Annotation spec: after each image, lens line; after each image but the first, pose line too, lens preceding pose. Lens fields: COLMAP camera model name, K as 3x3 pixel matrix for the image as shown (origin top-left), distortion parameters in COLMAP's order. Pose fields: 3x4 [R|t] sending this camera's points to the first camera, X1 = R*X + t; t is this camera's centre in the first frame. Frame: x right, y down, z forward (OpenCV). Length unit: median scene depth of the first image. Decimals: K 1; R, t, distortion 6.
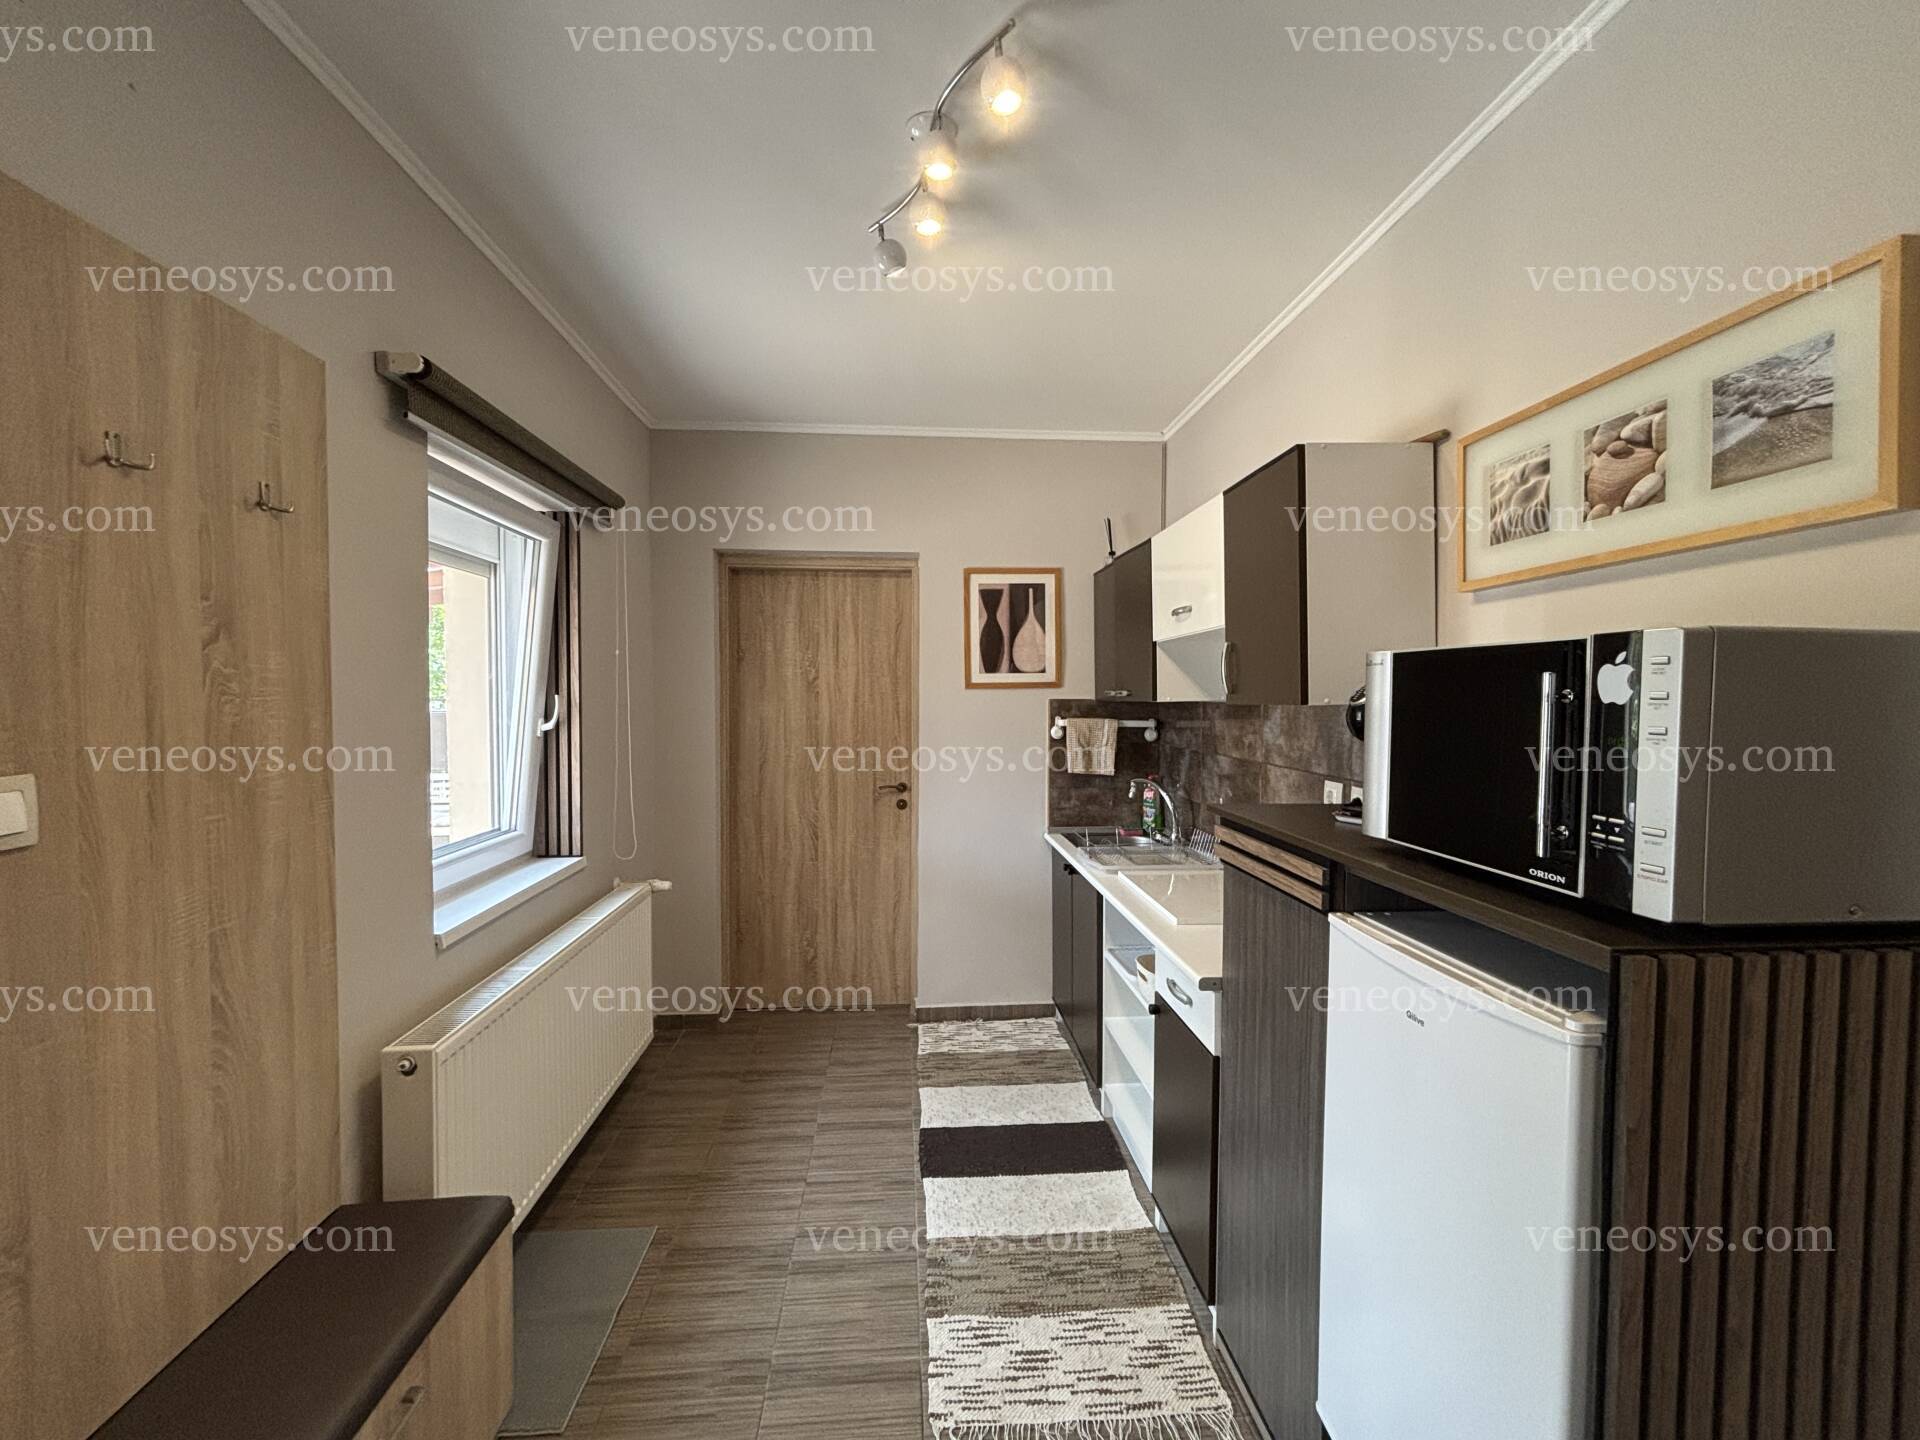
lens RADIAL K [[771.1, 0, 957.1], [0, 771.1, 717.5], [0, 0, 1]] dist [0.001274, -0.000323]
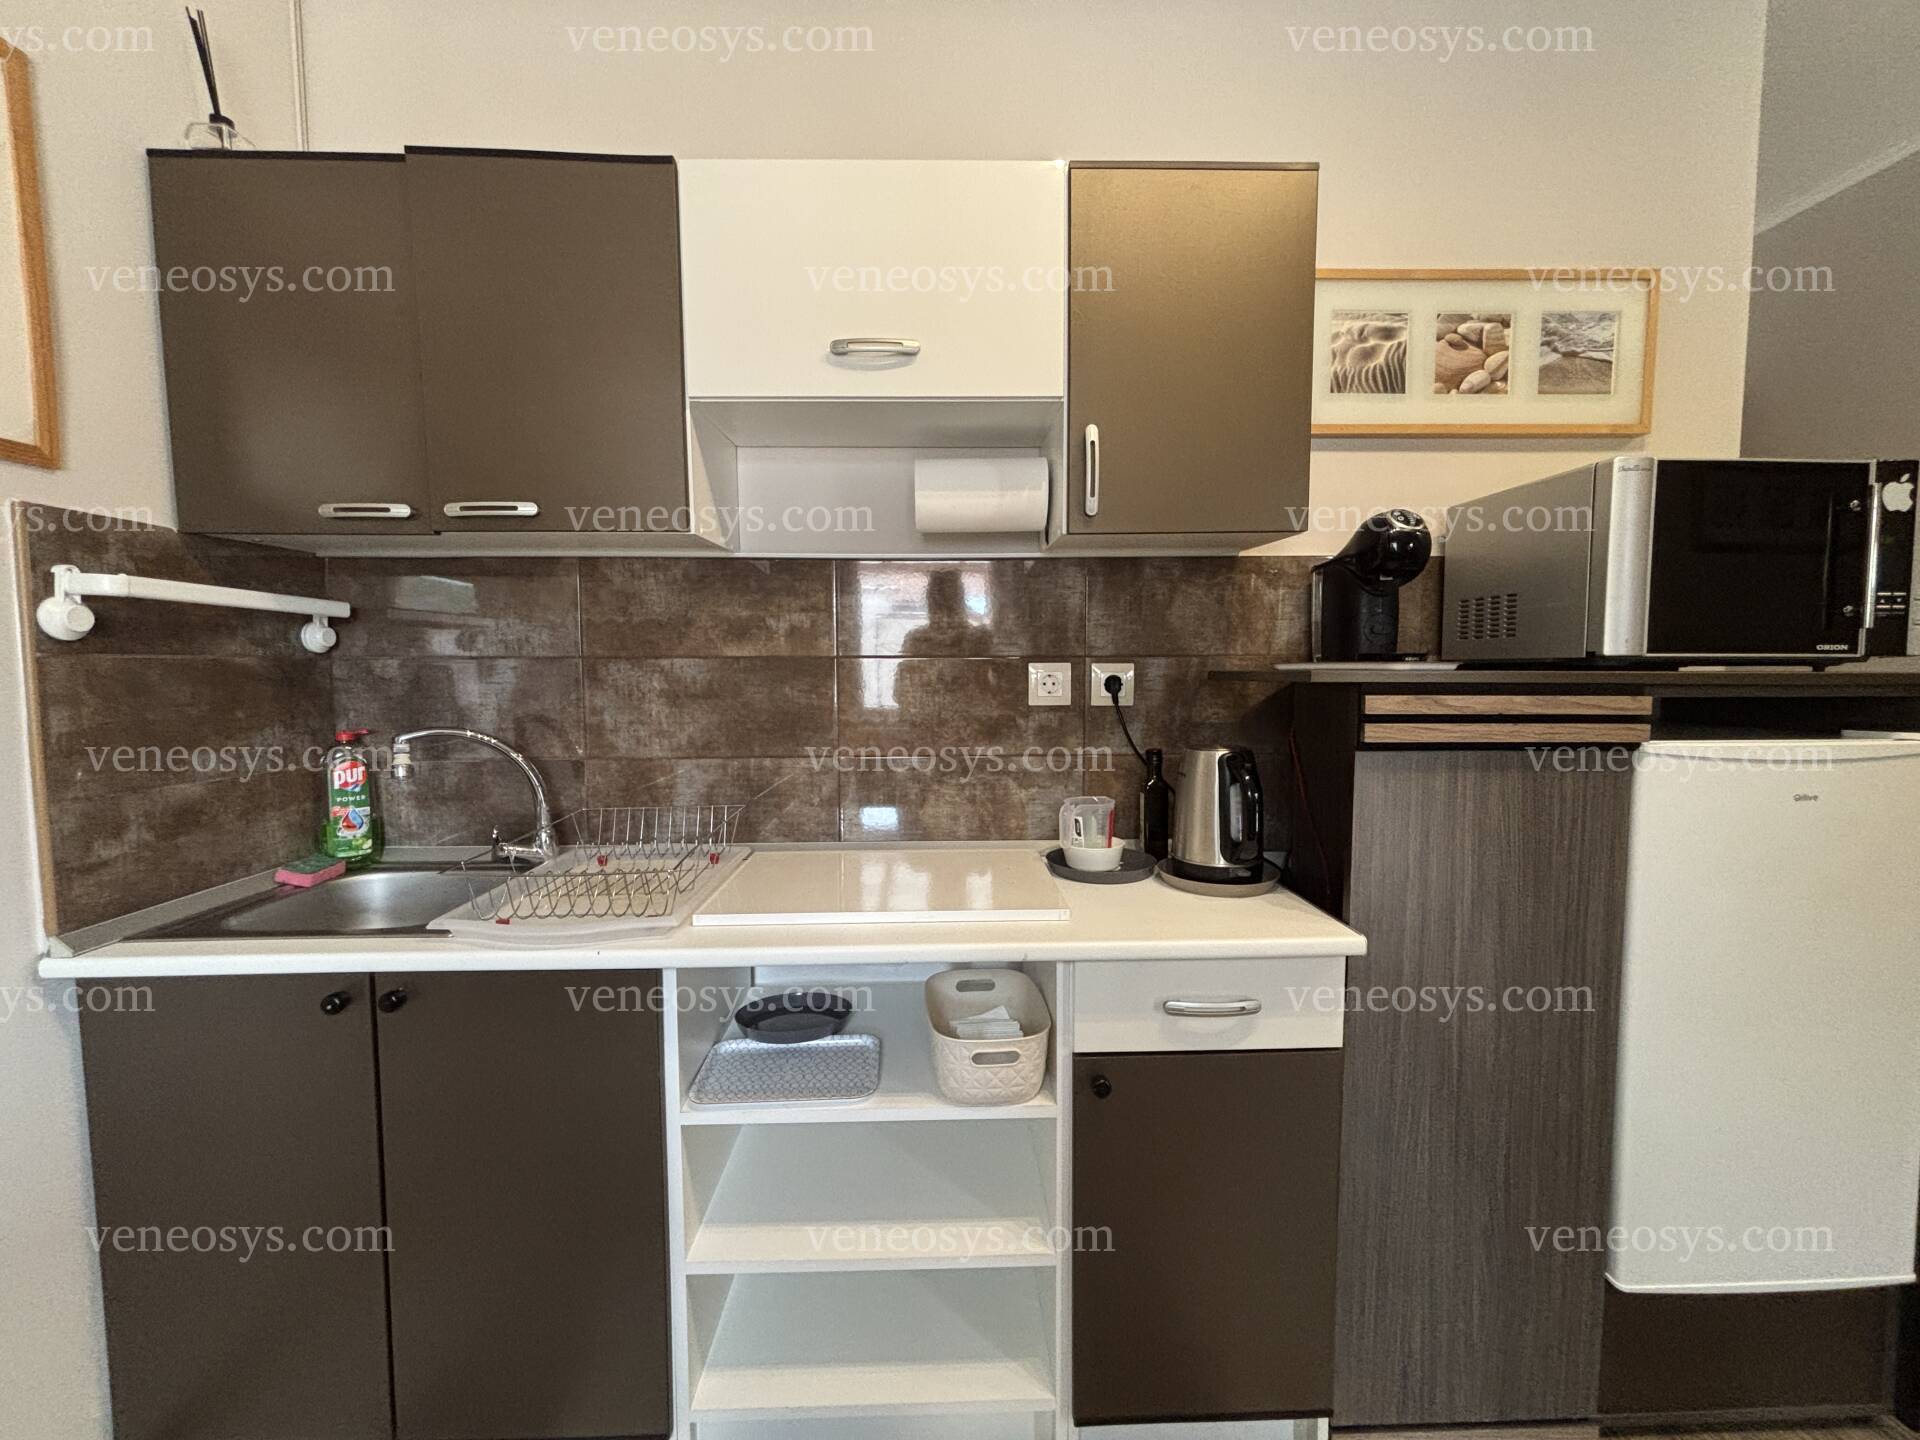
lens RADIAL K [[774.7, 0, 958.5], [0, 774.7, 711.2], [0, 0, 1]] dist [0.000926, 0.000577]
pose [[0.043843, -0.067136, 0.996780, -0.444469], [0.033473, 0.997278, 0.065697, 0.131201], [-0.998478, 0.030485, 0.045971, 1.773472]]
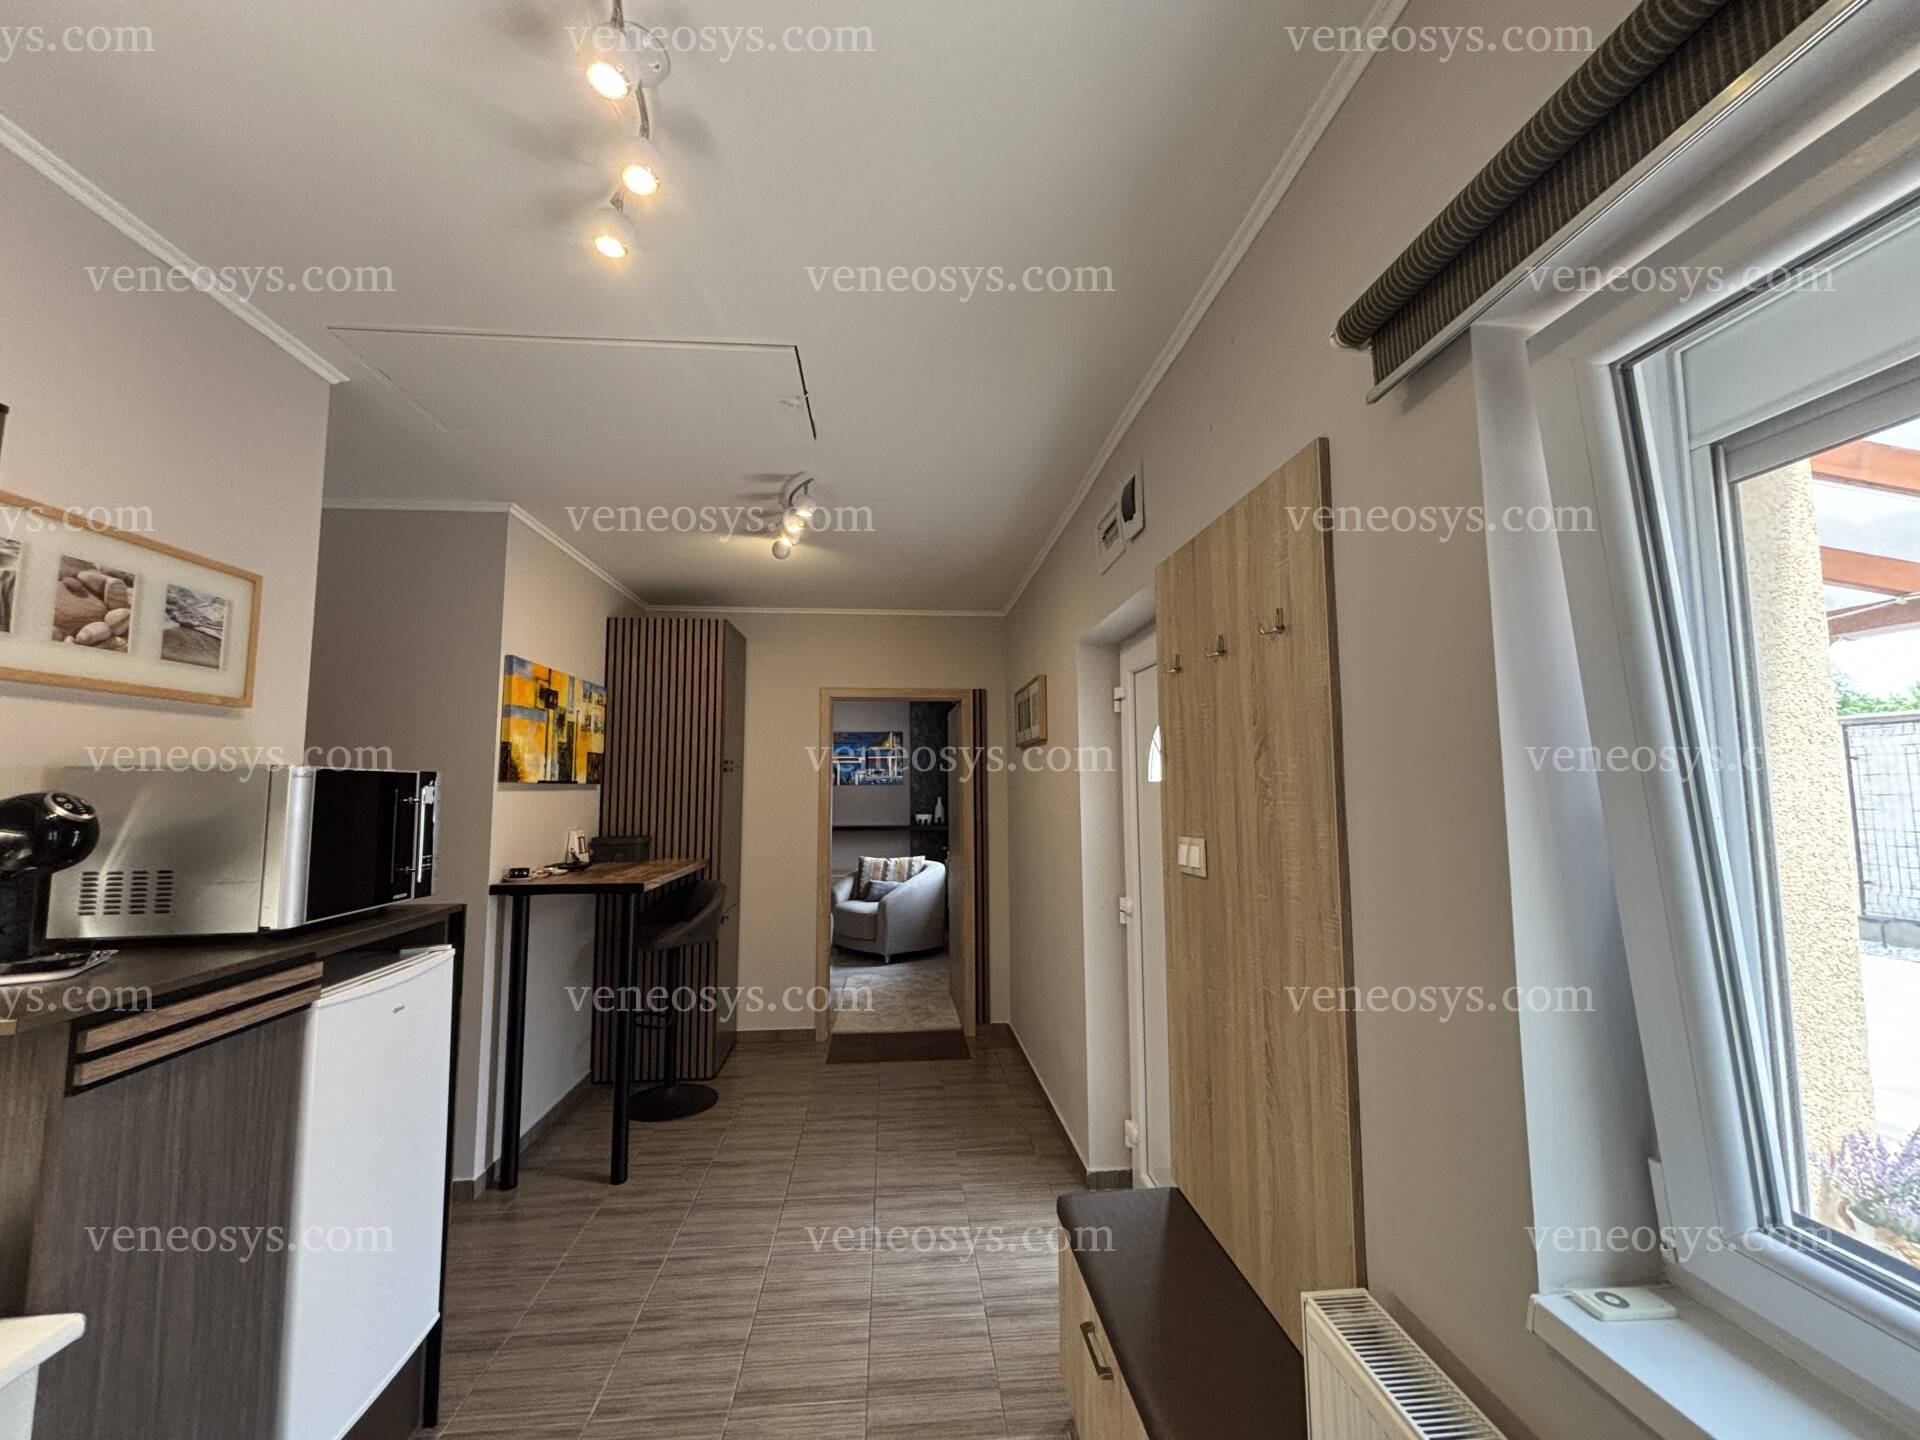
lens RADIAL K [[774.7, 0, 958.5], [0, 774.7, 711.2], [0, 0, 1]] dist [0.000926, 0.000577]
pose [[-0.999693, 0.001580, -0.024724, -0.415874], [0.003263, 0.997667, -0.068190, -0.083931], [0.024559, -0.068250, -0.997366, 2.188747]]
